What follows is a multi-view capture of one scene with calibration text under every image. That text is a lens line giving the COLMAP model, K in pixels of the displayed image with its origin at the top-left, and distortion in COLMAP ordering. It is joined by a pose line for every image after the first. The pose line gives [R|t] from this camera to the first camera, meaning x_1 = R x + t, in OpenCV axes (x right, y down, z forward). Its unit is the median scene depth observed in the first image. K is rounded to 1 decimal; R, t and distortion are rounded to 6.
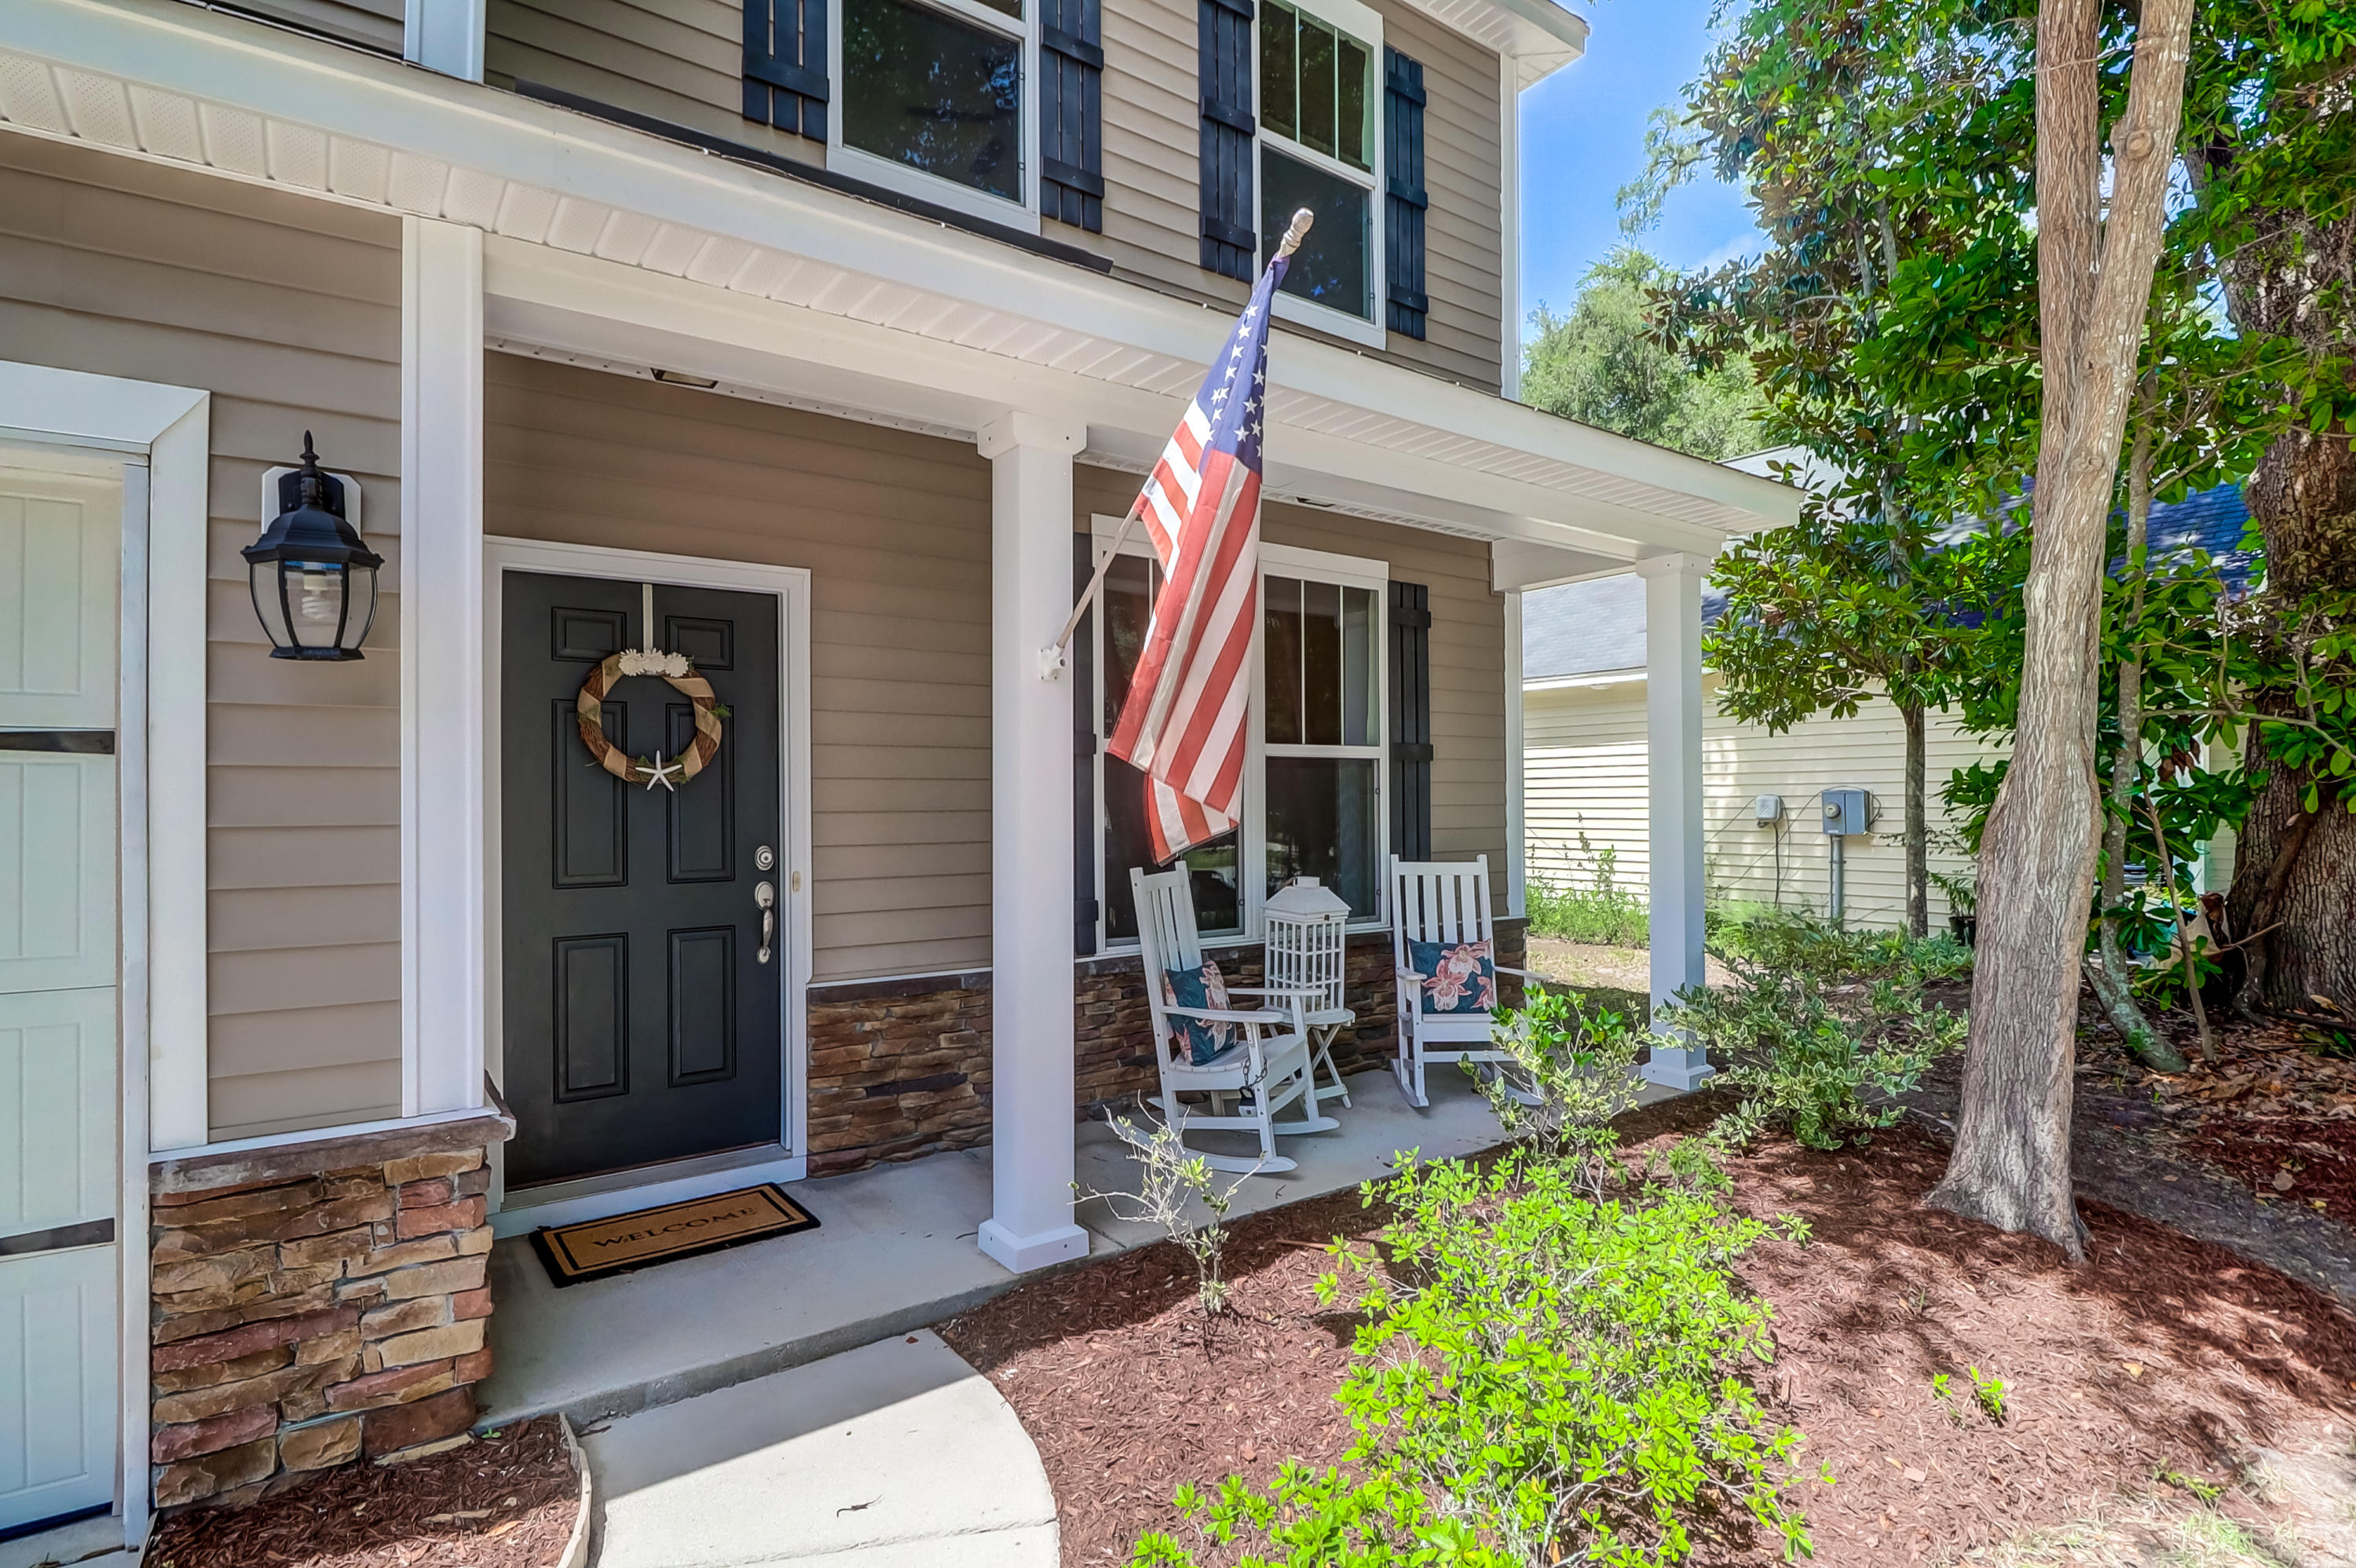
lens RADIAL K [[1139.3, 0, 1178.0], [0, 1139.3, 784.0], [0, 0, 1]] dist [0.001087, 0.000094]
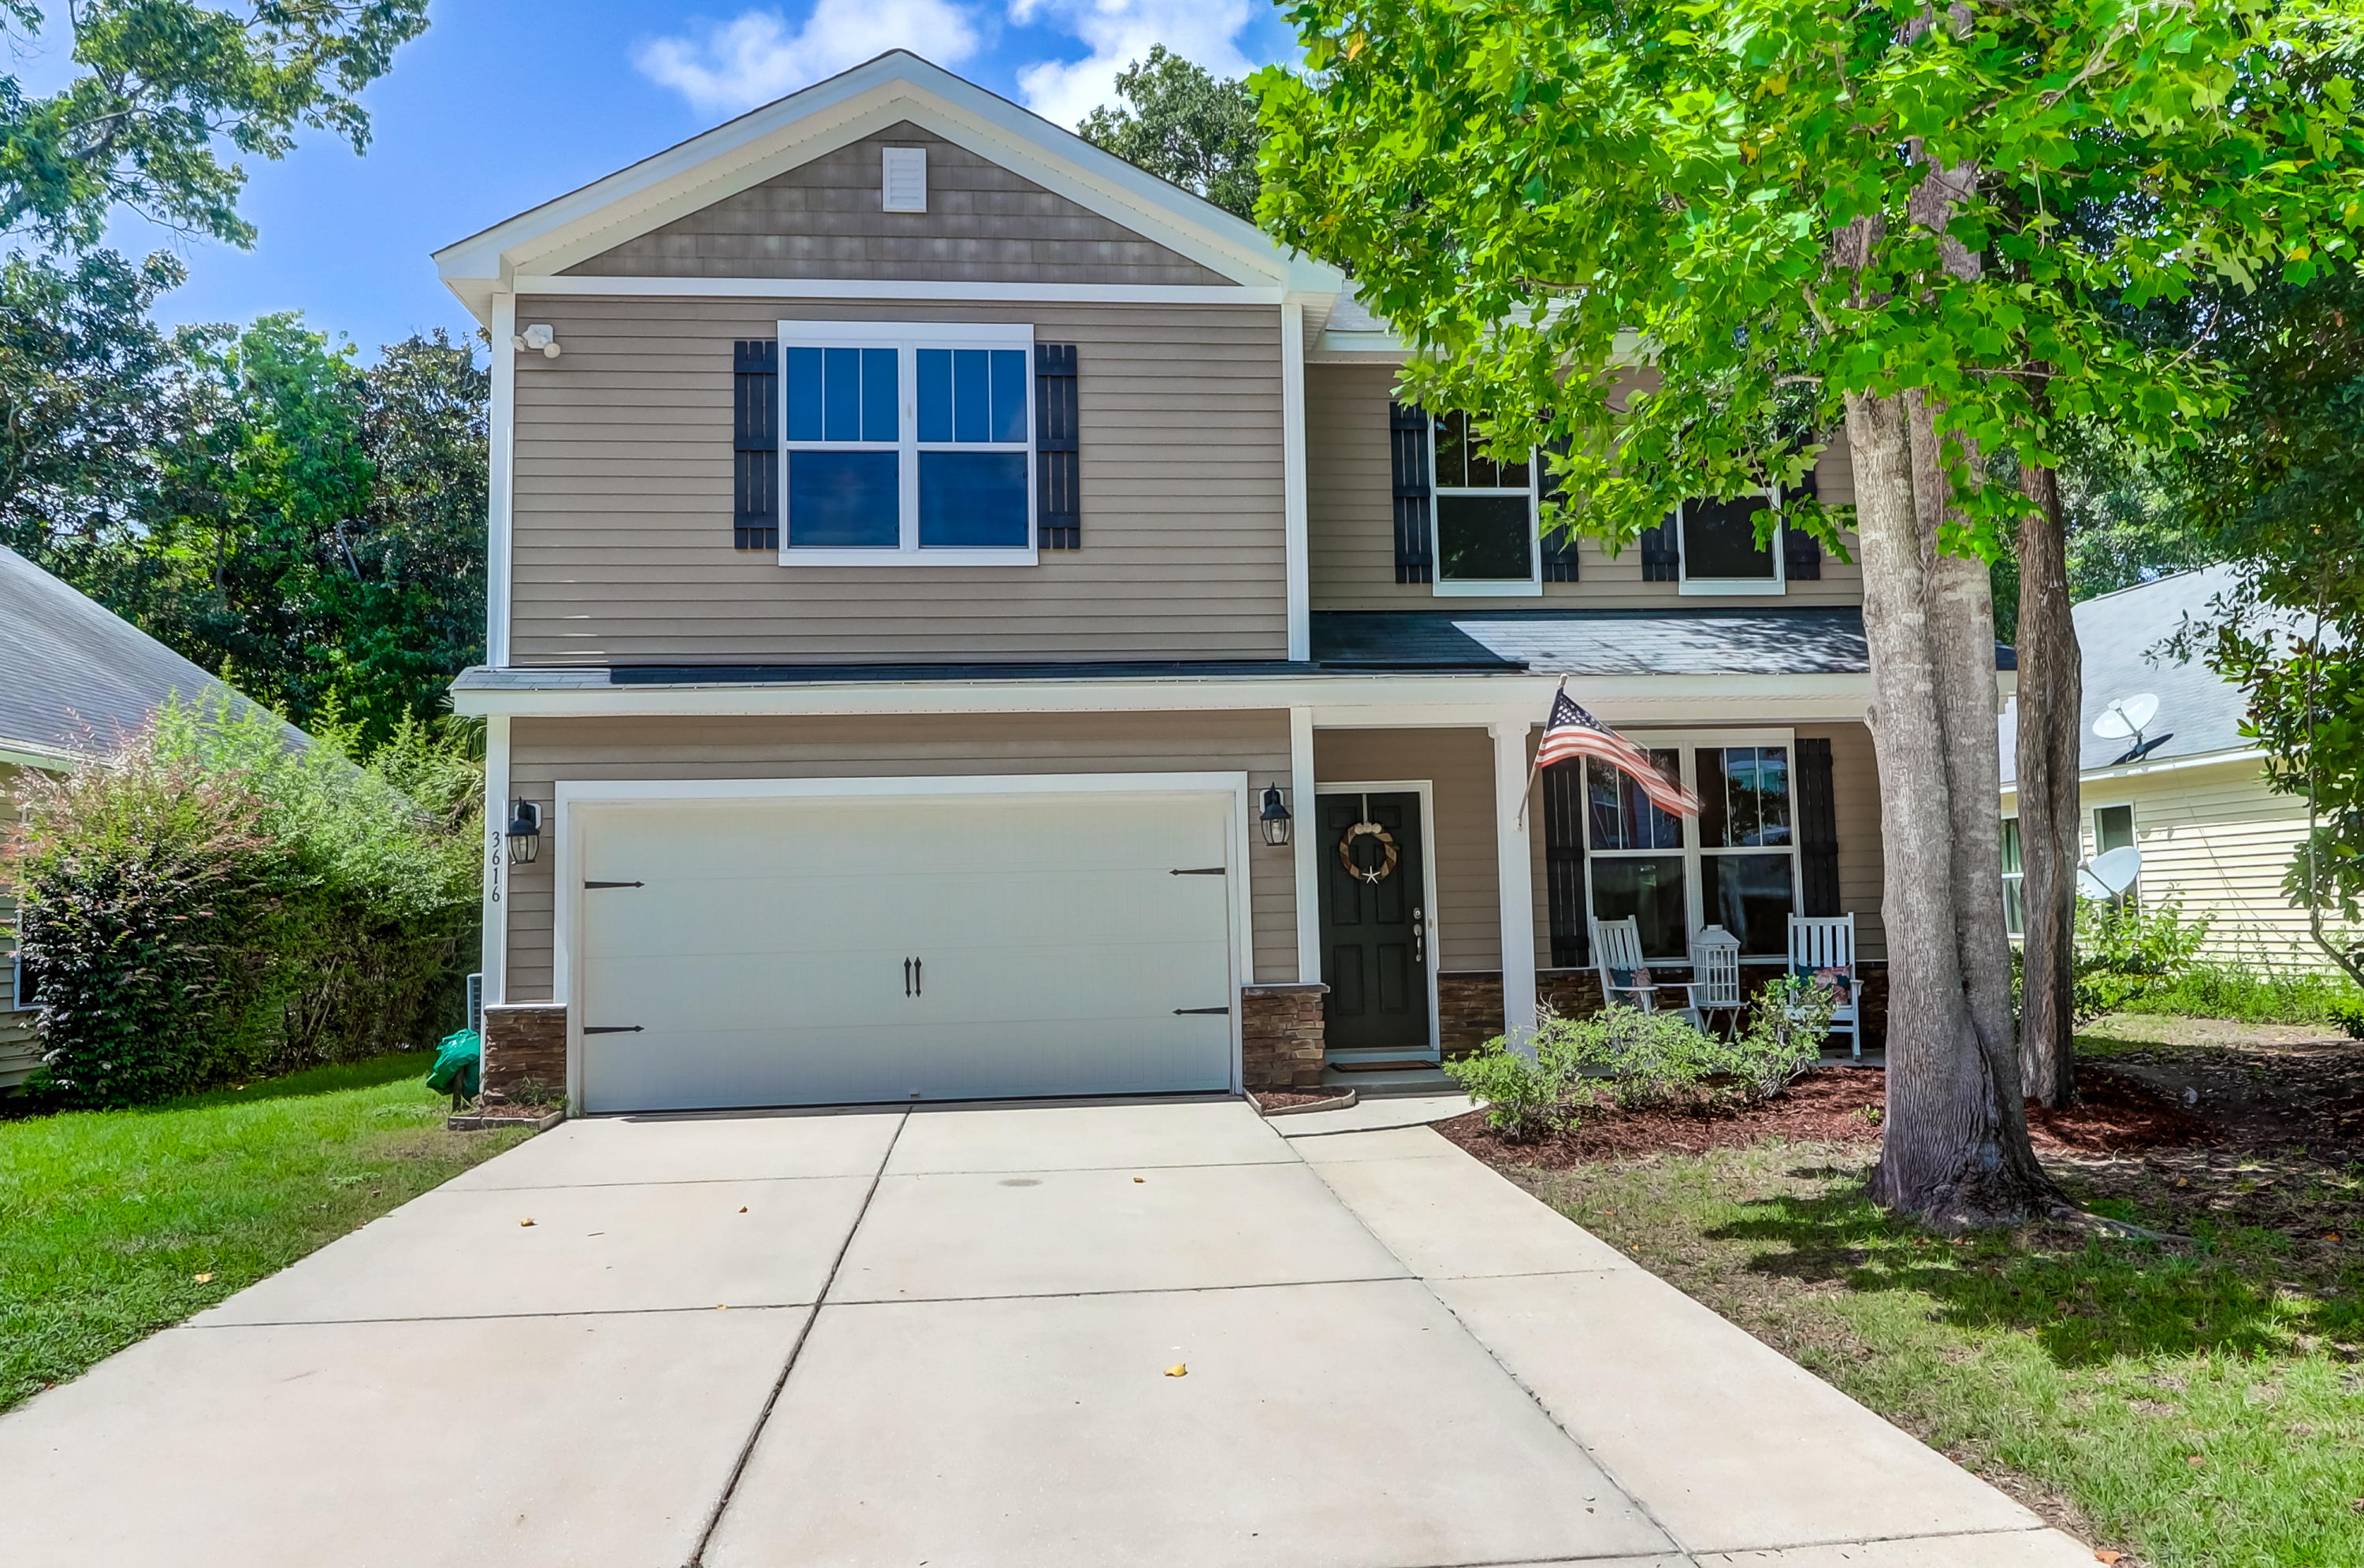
lens RADIAL K [[1698.3, 0, 1187.2], [0, 1698.3, 776.2], [0, 0, 1]] dist [0.000433, 0.000296]
pose [[0.847563, -0.057053, -0.527619, 1.053108], [0.024584, 0.997358, -0.068355, 0.015708], [0.530125, 0.044964, 0.846727, -2.116236]]
